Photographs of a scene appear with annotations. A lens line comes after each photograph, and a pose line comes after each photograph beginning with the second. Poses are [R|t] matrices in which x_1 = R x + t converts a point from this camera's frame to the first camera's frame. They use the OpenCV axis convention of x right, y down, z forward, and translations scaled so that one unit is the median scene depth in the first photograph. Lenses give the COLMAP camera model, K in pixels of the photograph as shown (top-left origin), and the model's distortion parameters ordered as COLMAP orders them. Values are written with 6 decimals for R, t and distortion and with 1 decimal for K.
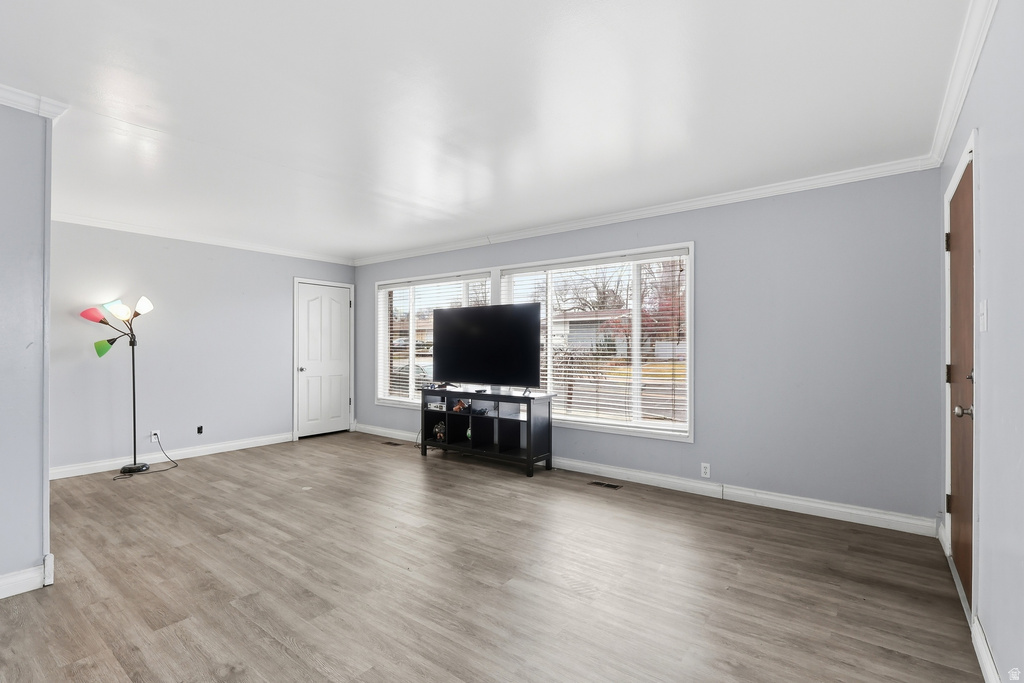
lens RADIAL K [[479.6, 0, 509.2], [0, 479.6, 344.6], [0, 0, 1]] dist [-0.004868, 0.001952]
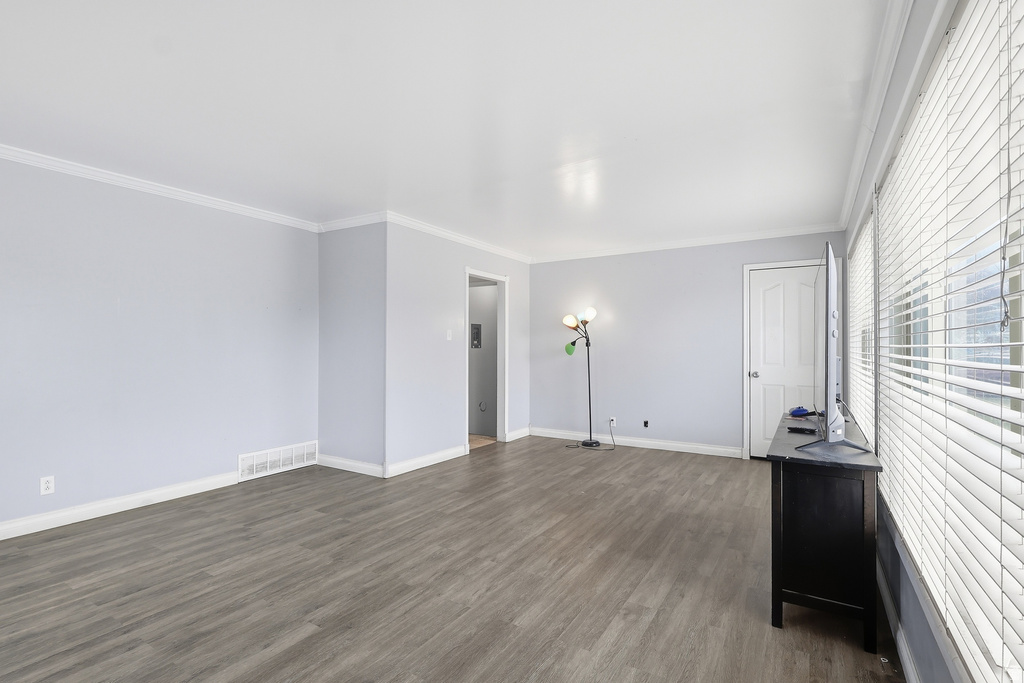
lens RADIAL K [[479.6, 0, 509.6], [0, 479.6, 344.7], [0, 0, 1]] dist [-0.004868, 0.001952]
pose [[0.097491, -0.007777, -0.995206, 0.554458], [0.003729, 0.999965, -0.007449, 0.008438], [0.995229, -0.002985, 0.097516, 0.806777]]
